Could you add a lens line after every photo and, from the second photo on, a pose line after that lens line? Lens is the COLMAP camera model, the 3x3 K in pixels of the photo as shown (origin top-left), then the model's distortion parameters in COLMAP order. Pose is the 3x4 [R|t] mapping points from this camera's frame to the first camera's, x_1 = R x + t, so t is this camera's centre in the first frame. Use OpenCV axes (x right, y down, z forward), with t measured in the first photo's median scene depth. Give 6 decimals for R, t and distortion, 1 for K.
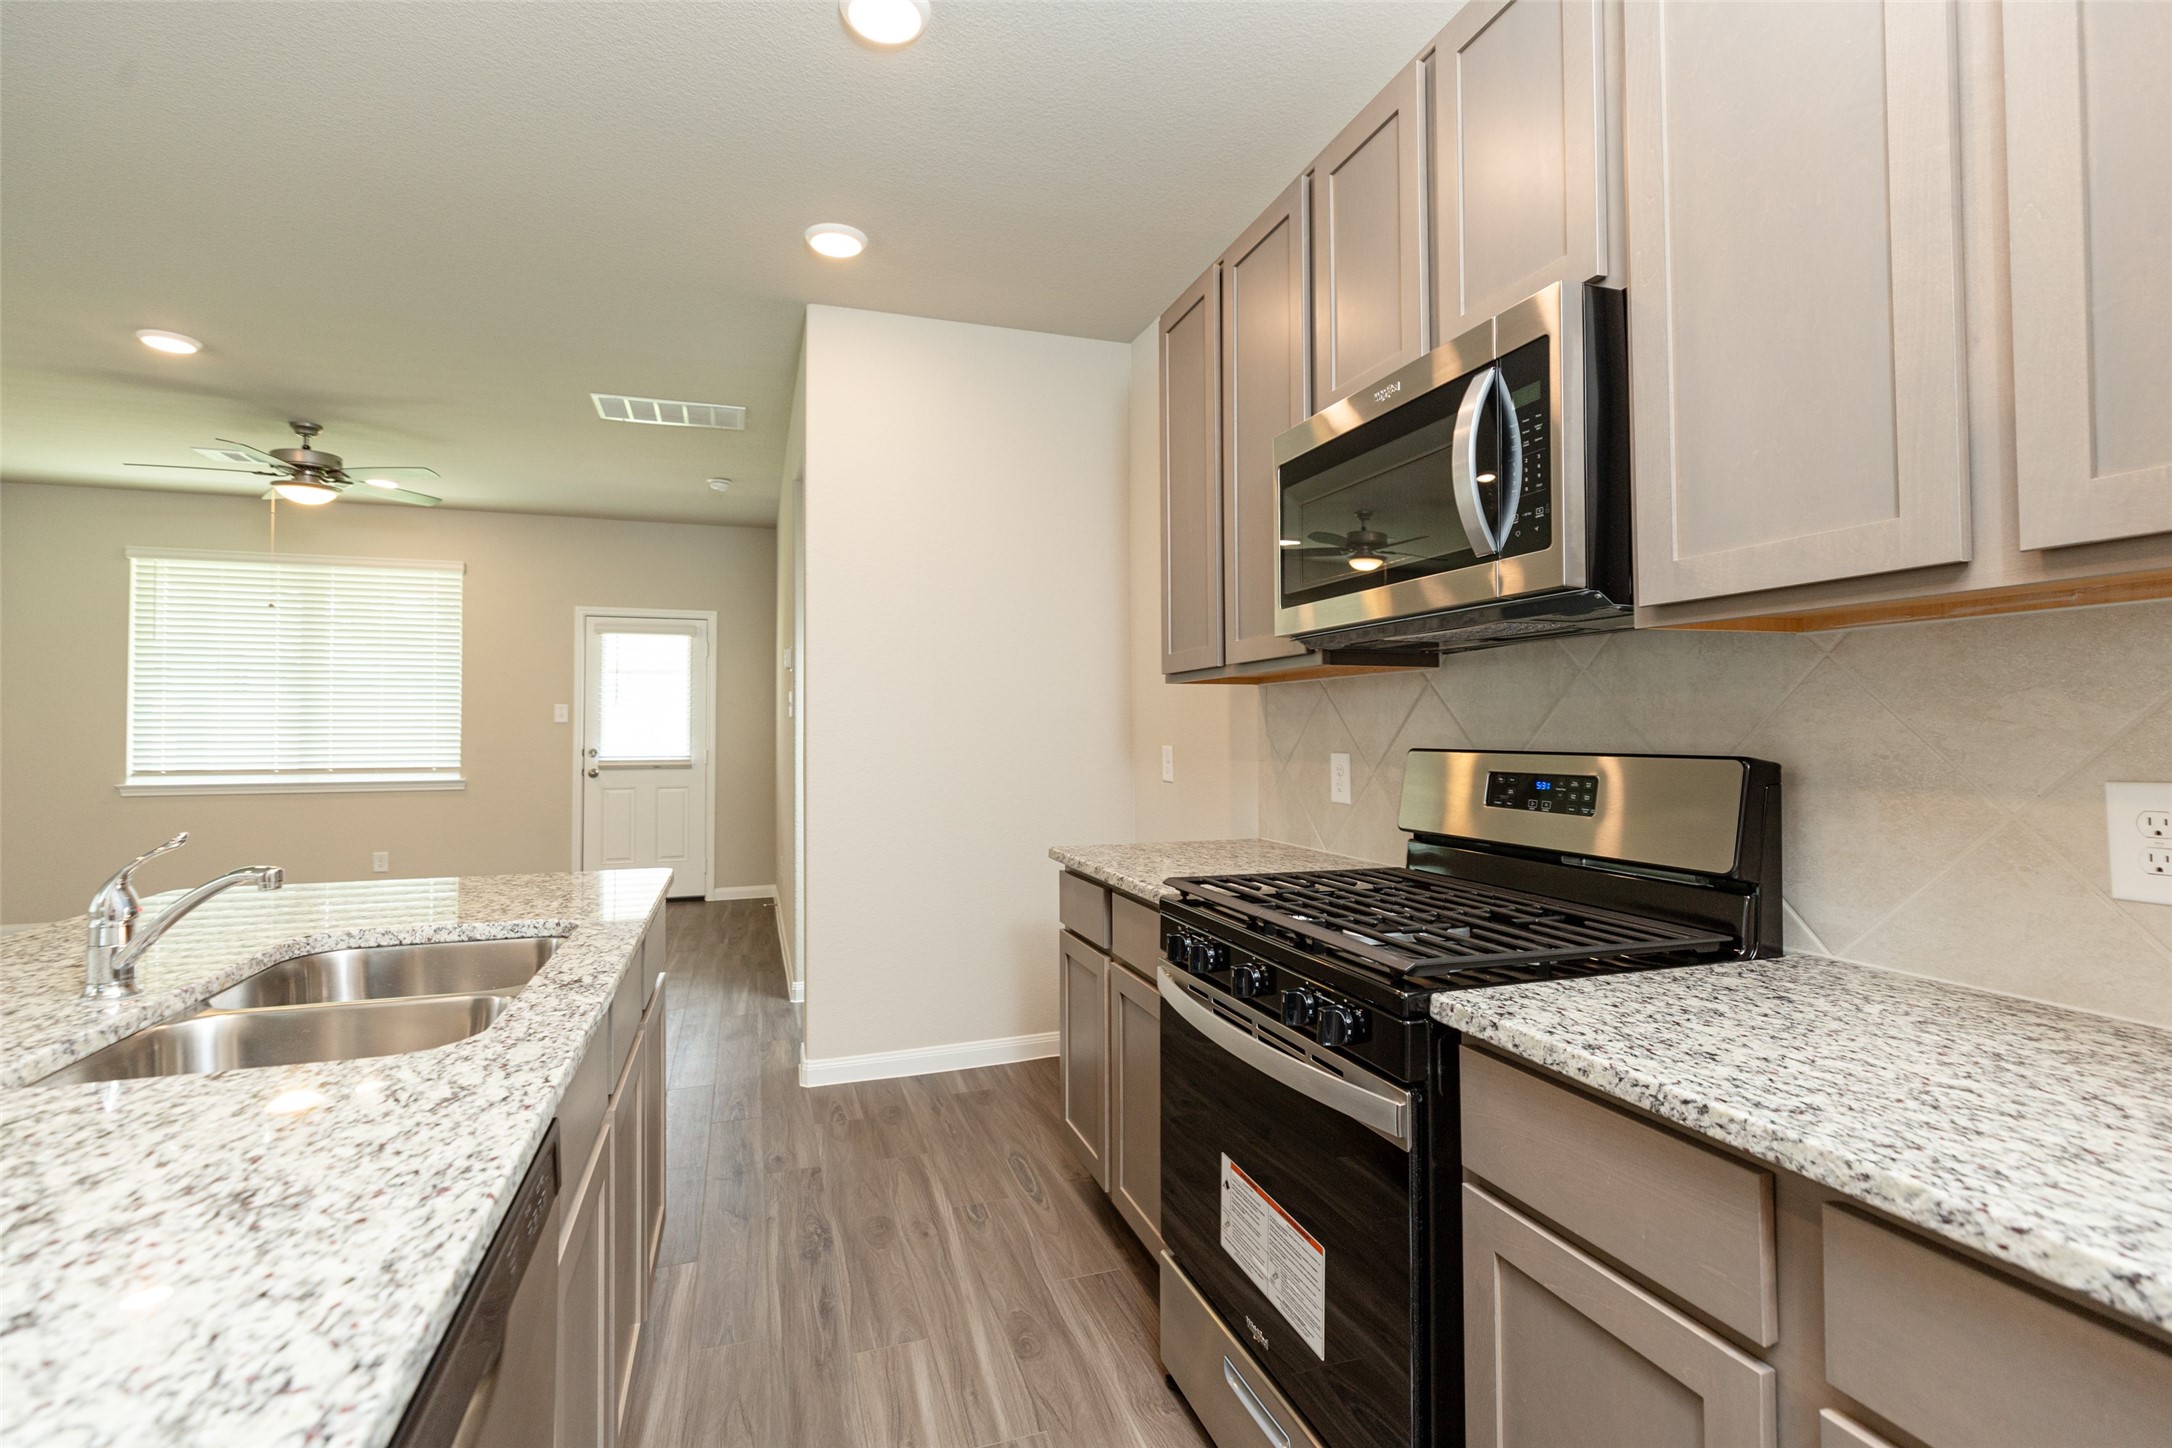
lens RADIAL K [[984.3, 0, 1090.5], [0, 984.3, 709.7], [0, 0, 1]] dist [0.001003, 0.000210]
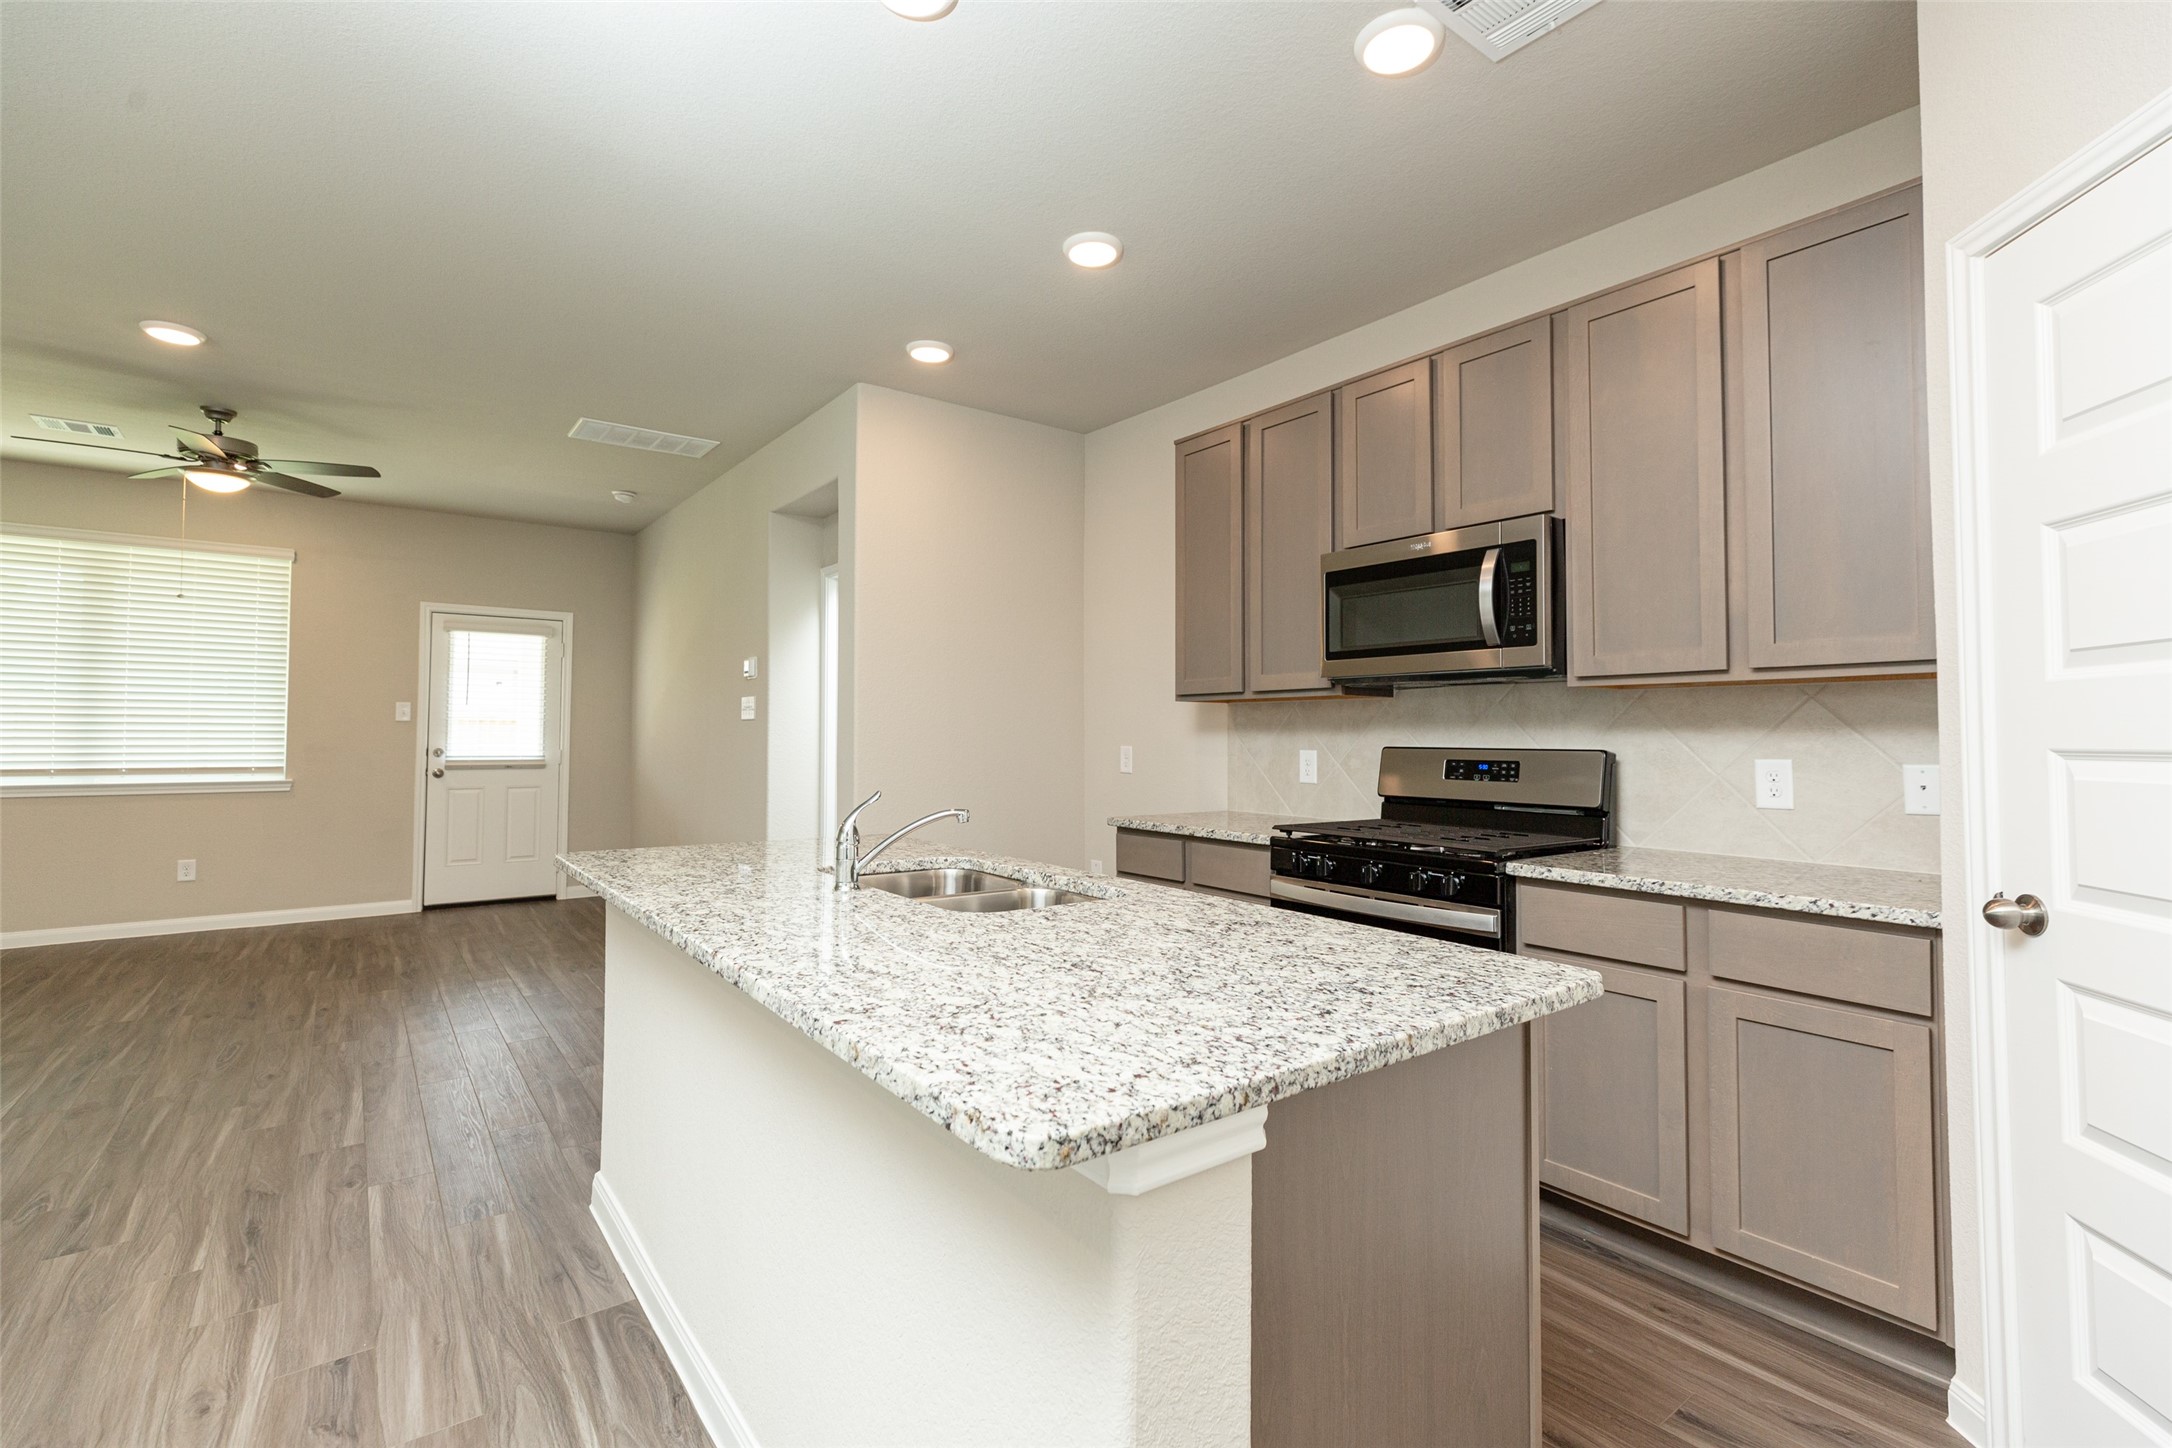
lens RADIAL K [[966.8, 0, 1082.8], [0, 966.8, 706.6], [0, 0, 1]] dist [0.002173, -0.000436]
pose [[0.950015, 0.017645, 0.311706, -0.287424], [-0.014959, 0.999828, -0.011007, -0.000928], [-0.311846, 0.005794, 0.950115, -0.165564]]
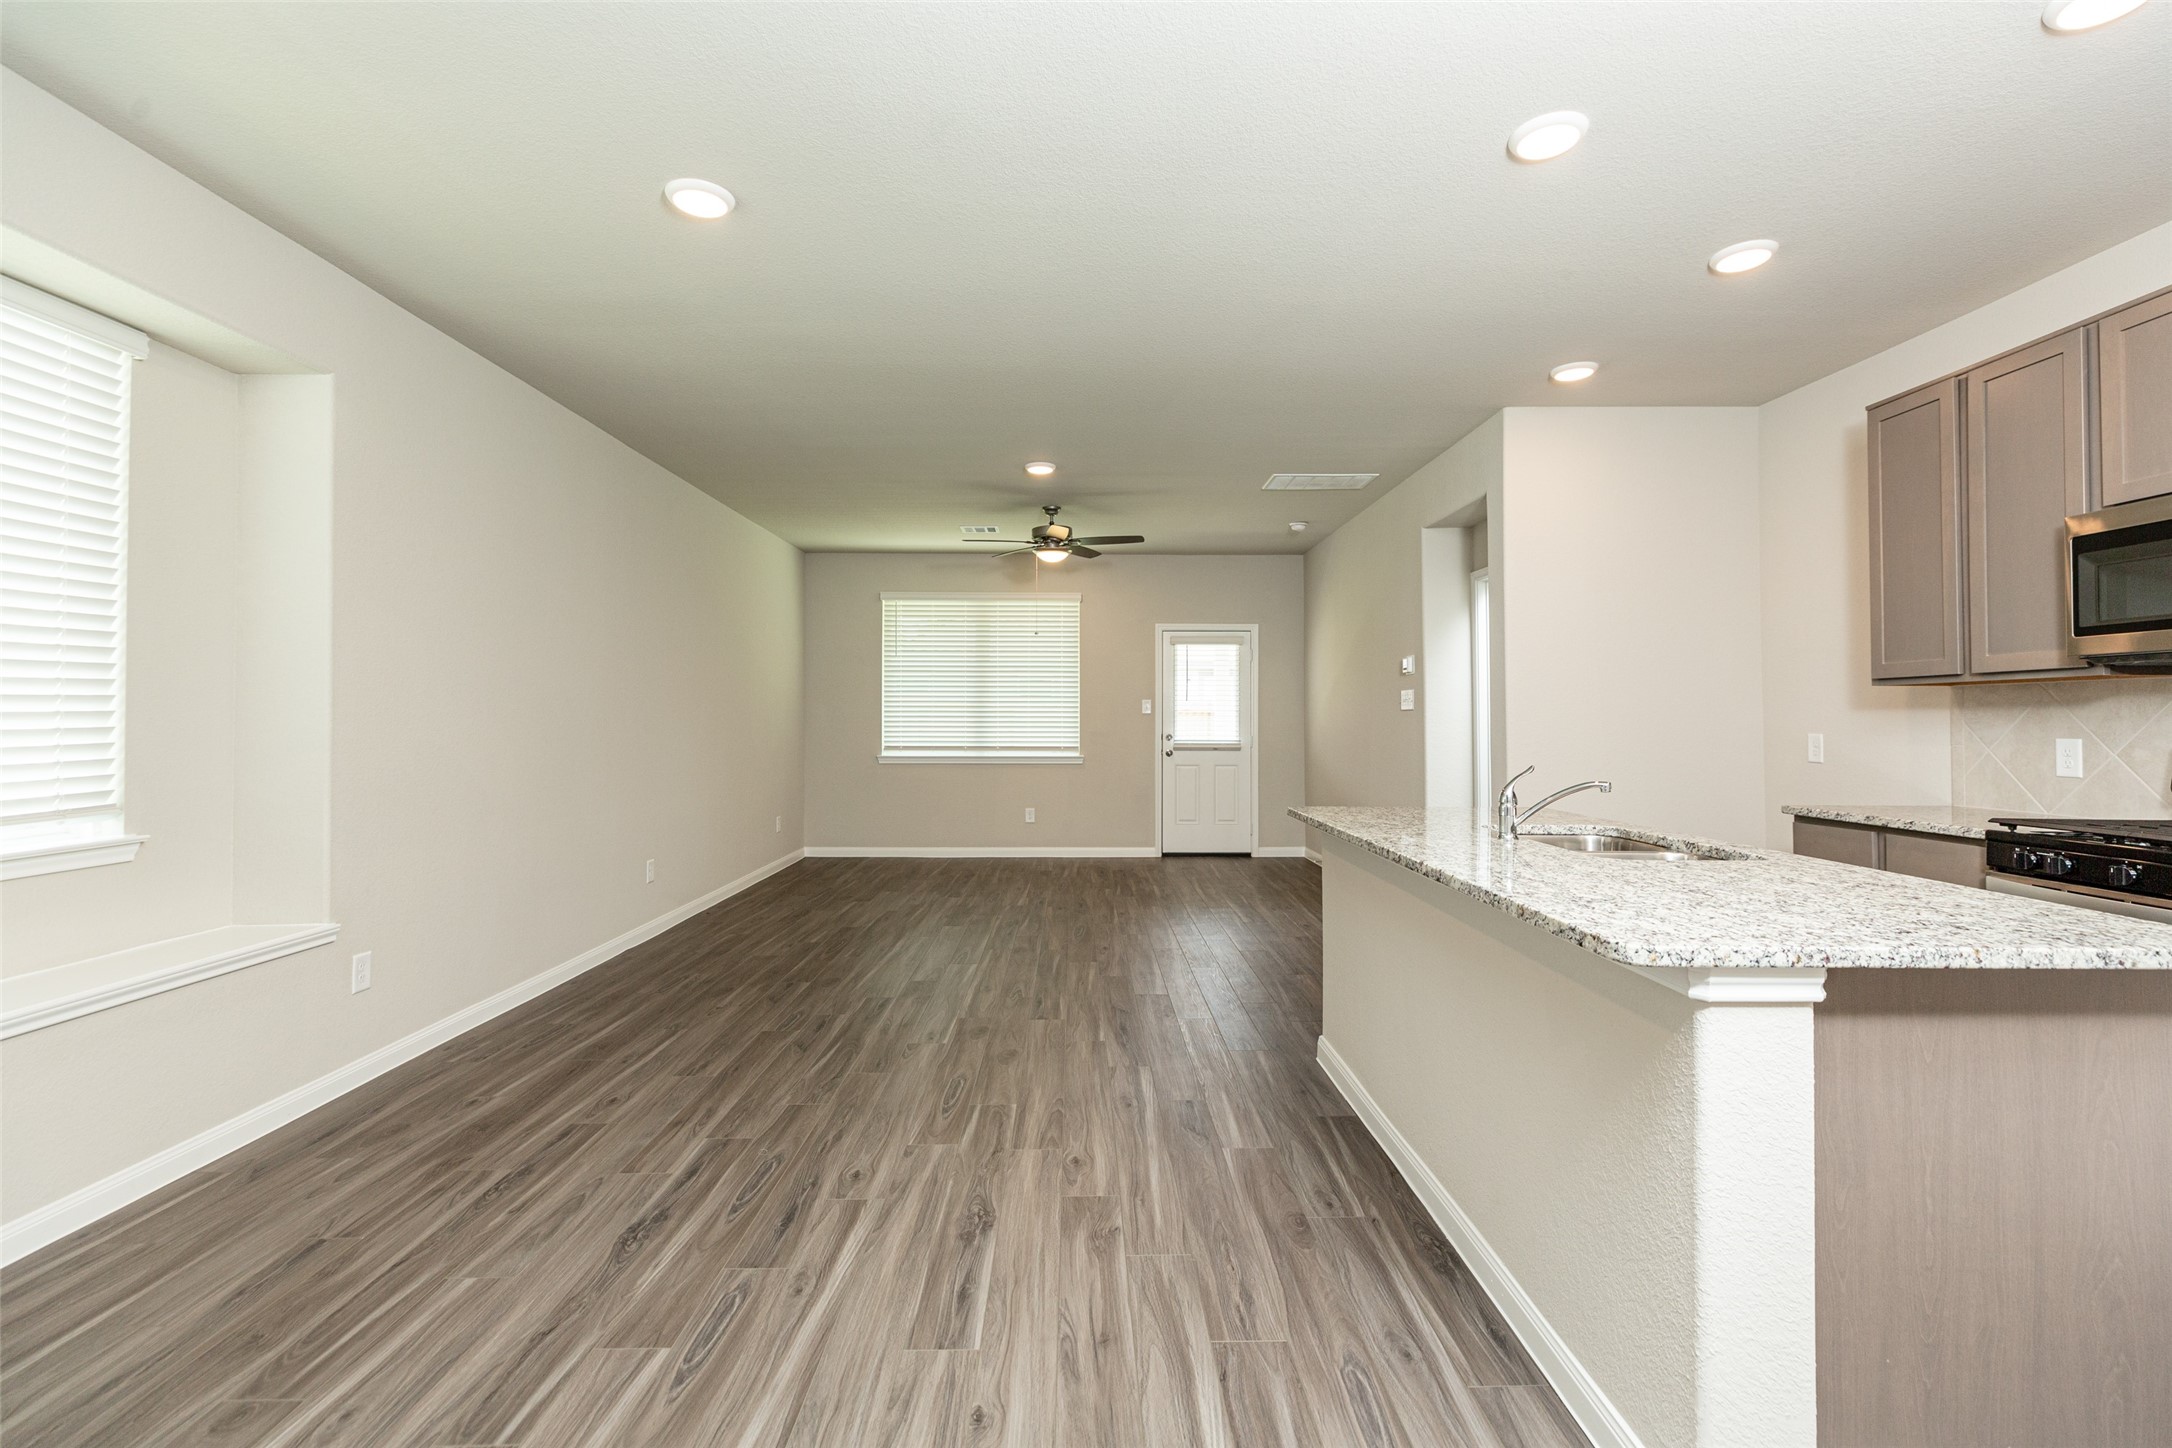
lens RADIAL K [[966.8, 0, 1082.8], [0, 966.8, 706.6], [0, 0, 1]] dist [0.002173, -0.000436]
pose [[0.948394, -0.000432, -0.317095, -0.308120], [0.002226, 0.999983, 0.005296, -0.004433], [0.317087, -0.005729, 0.948379, -0.339298]]
